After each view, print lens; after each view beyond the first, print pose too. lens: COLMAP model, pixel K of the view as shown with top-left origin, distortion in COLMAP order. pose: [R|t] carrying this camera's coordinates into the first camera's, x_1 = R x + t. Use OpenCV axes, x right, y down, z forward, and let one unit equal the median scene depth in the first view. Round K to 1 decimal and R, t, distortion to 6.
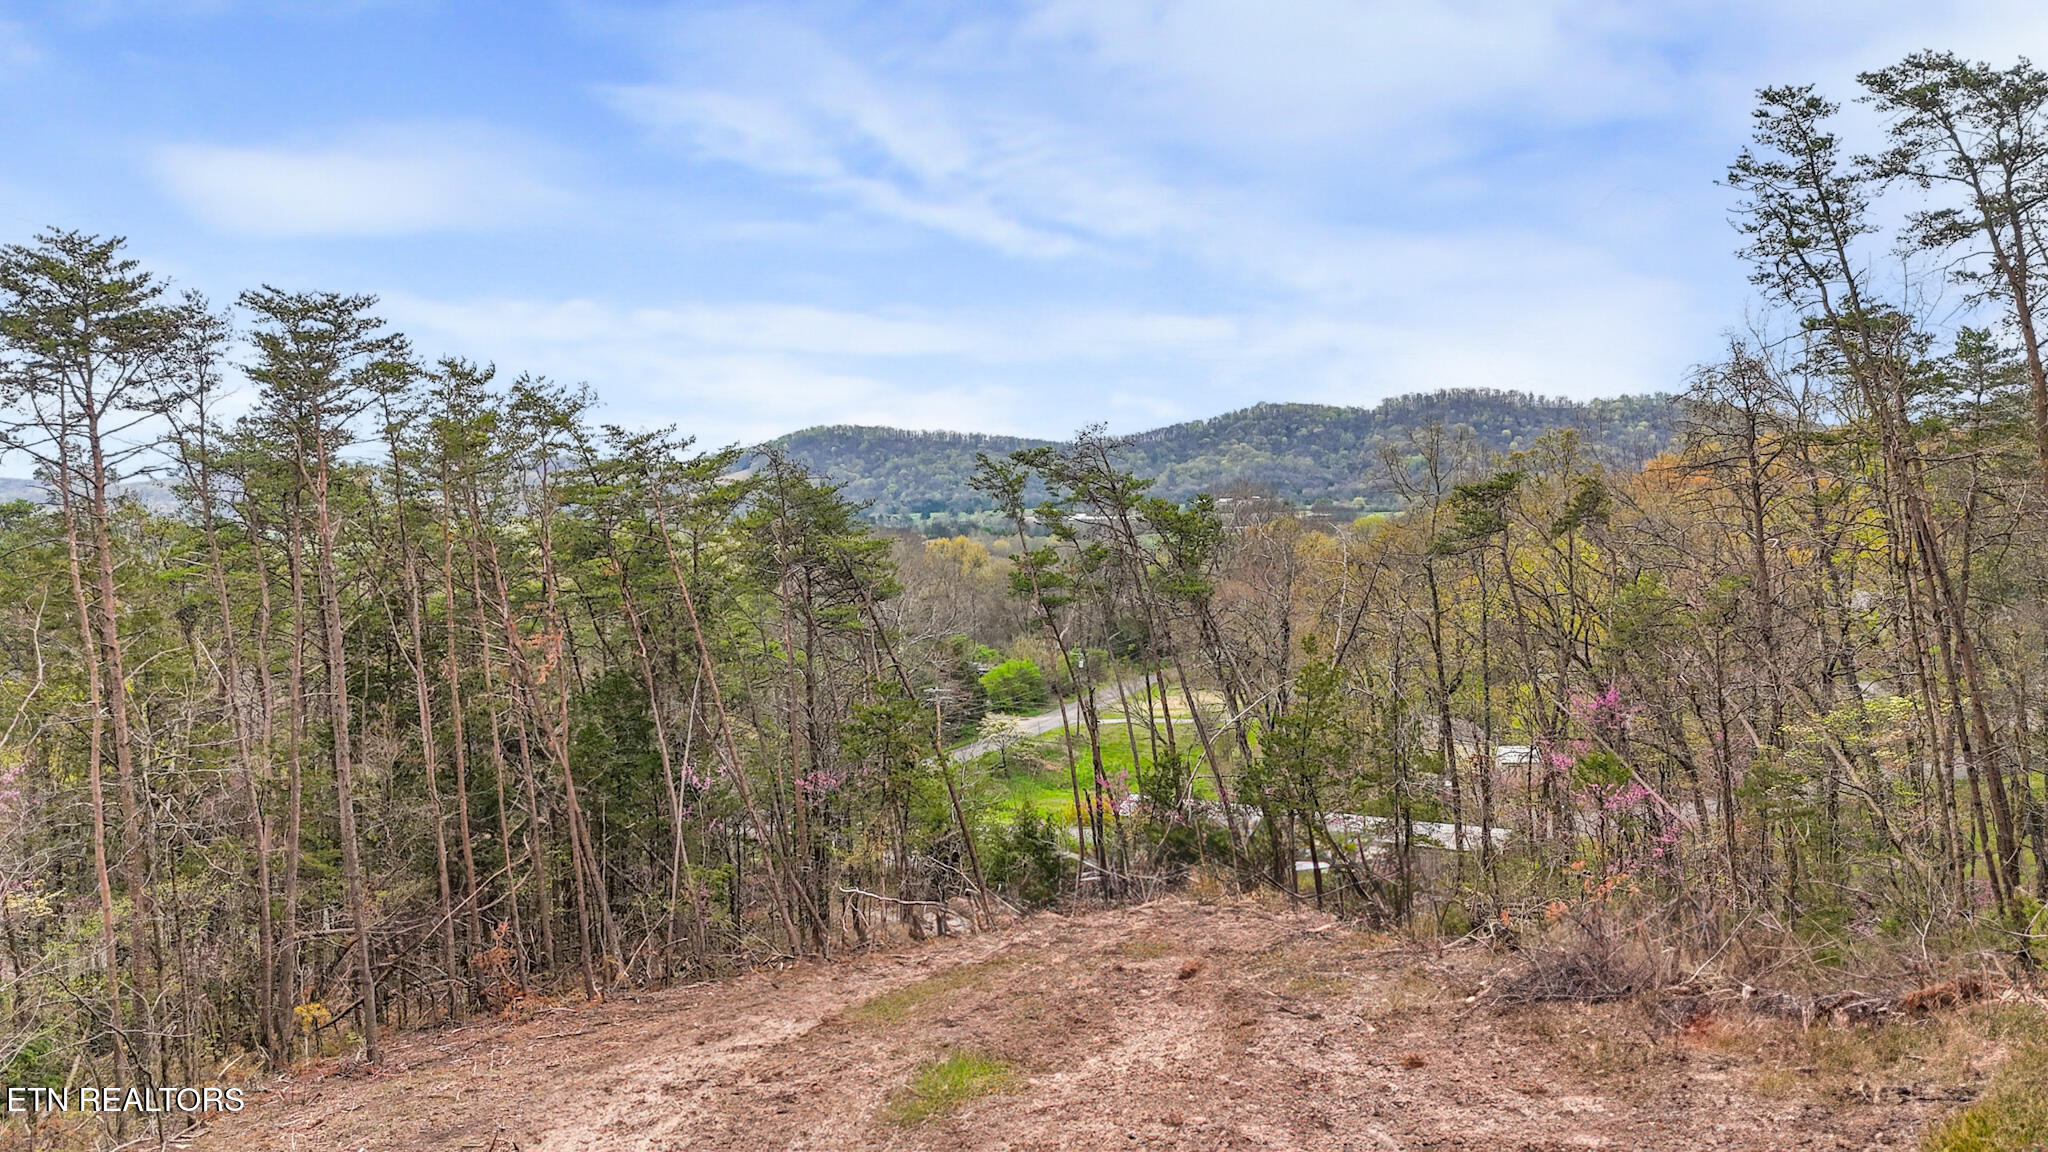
lens RADIAL K [[1539.2, 0, 1026.1], [0, 1539.2, 509.3], [0, 0, 1]] dist [0.062789, -0.000602]
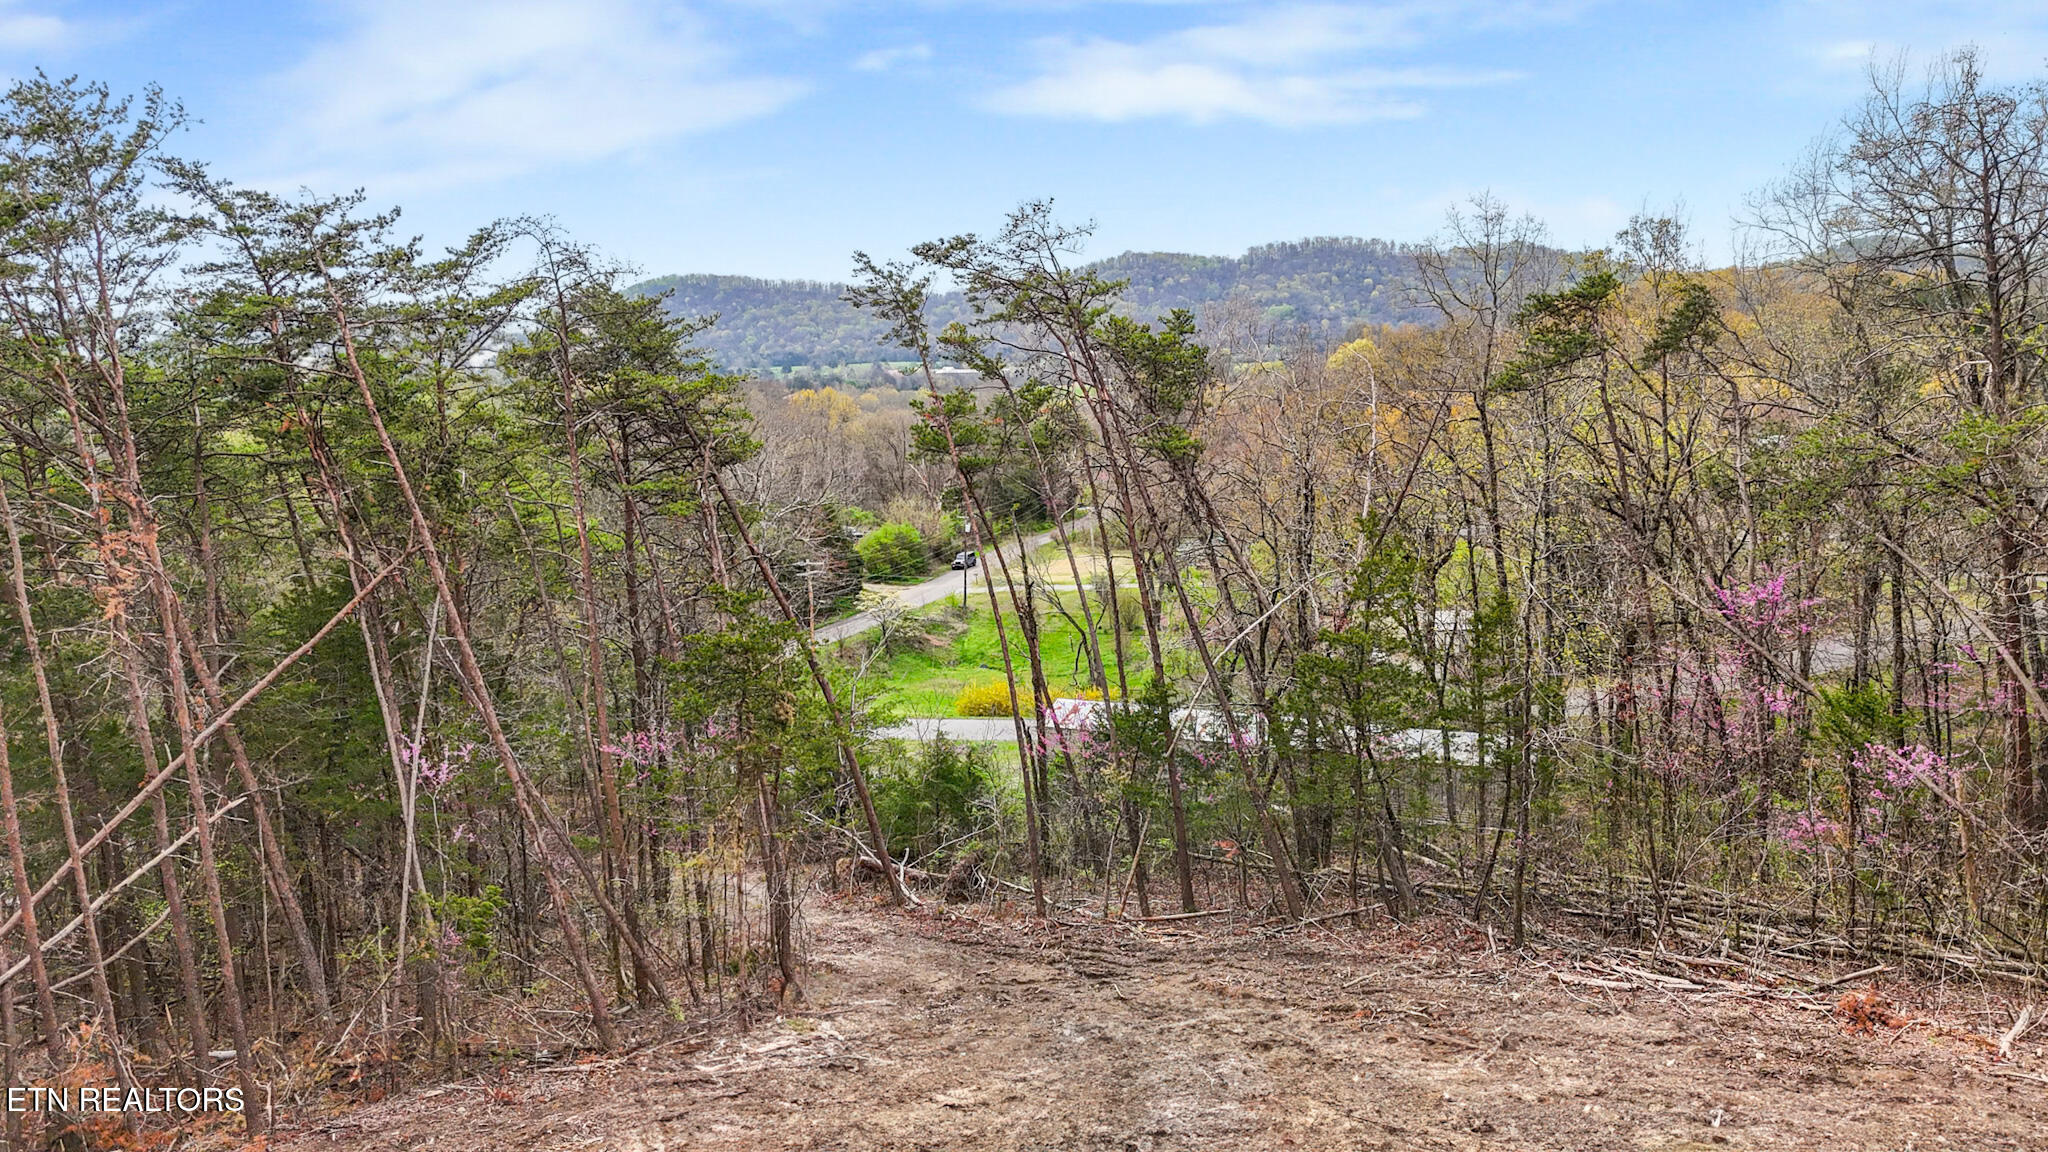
lens RADIAL K [[1501.0, 0, 1021.5], [0, 1501.0, 574.7], [0, 0, 1]] dist [0.088878, -0.089036]
pose [[0.996090, -0.018666, 0.086346, -0.008909], [0.006554, 0.990343, 0.138483, 0.005881], [-0.088097, -0.137376, 0.986594, 0.121649]]
